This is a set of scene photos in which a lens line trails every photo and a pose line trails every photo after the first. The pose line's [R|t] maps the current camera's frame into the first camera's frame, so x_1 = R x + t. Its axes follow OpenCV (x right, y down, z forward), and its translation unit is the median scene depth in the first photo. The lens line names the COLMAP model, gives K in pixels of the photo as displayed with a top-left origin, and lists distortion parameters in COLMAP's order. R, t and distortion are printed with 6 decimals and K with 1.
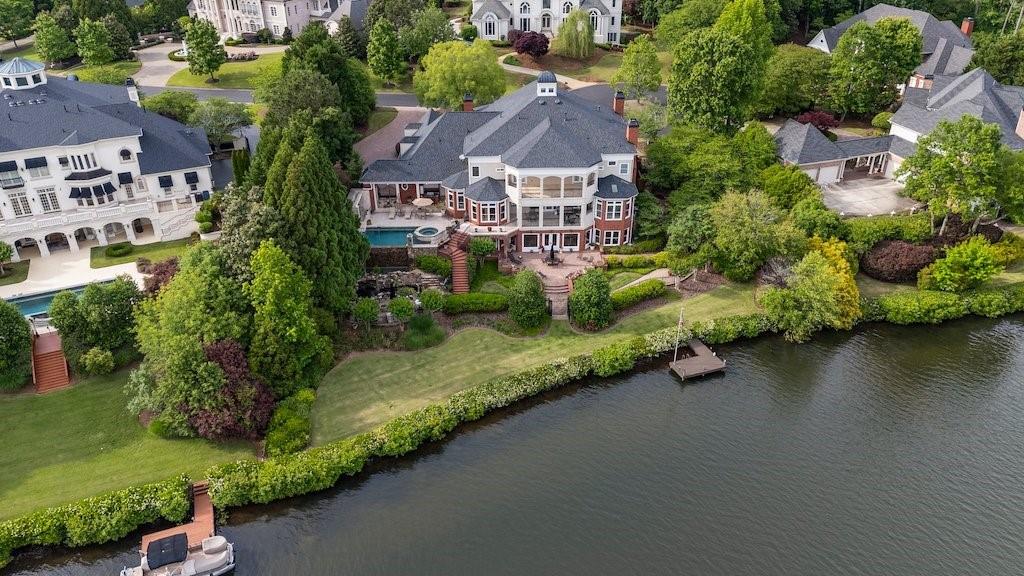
lens RADIAL K [[763.3, 0, 514.9], [0, 763.3, 287.0], [0, 0, 1]] dist [0.039639, -0.039895]
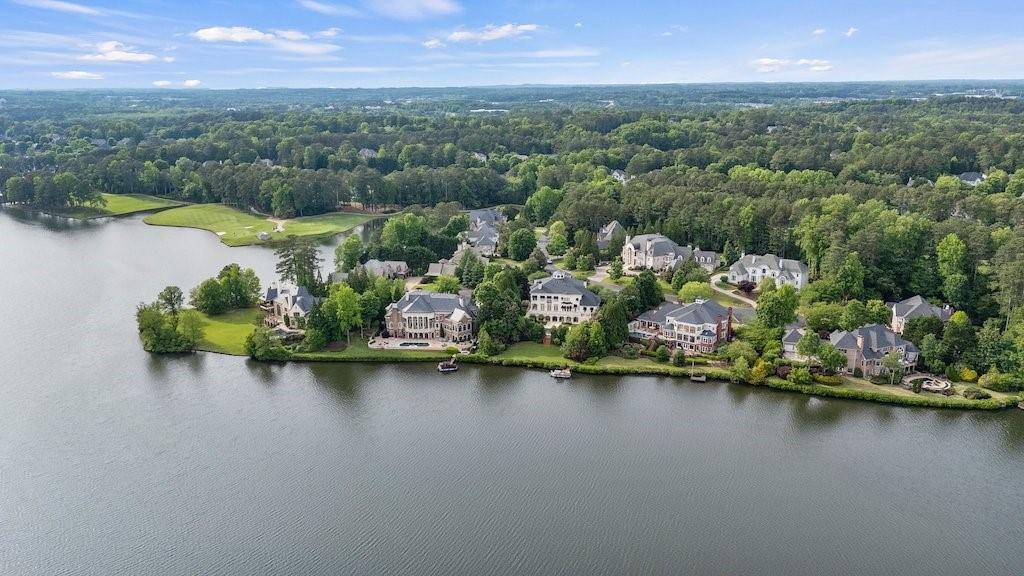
lens RADIAL K [[763.3, 0, 510.7], [0, 763.3, 287.0], [0, 0, 1]] dist [0.039639, -0.039895]
pose [[0.816665, 0.148328, -0.557726, 1.204204], [-0.284658, 0.944199, -0.165706, 0.446270], [0.502025, 0.294088, 0.813316, -2.046188]]
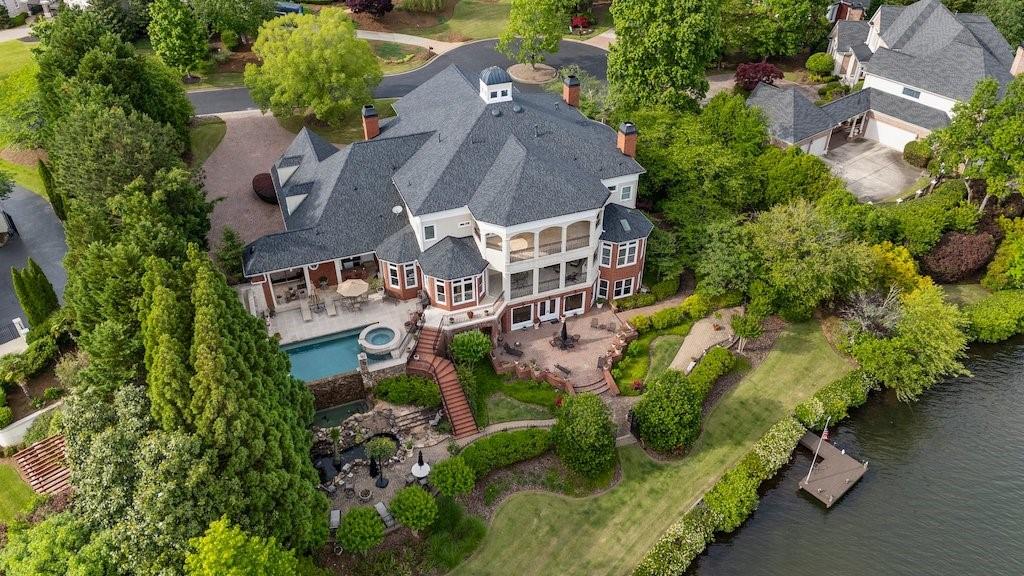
lens RADIAL K [[763.3, 0, 518.7], [0, 763.3, 278.0], [0, 0, 1]] dist [0.039639, -0.039895]
pose [[0.940858, -0.191847, 0.279250, -0.174875], [0.164245, 0.979176, 0.119324, -0.180844], [-0.296327, -0.066402, 0.952776, 0.334295]]
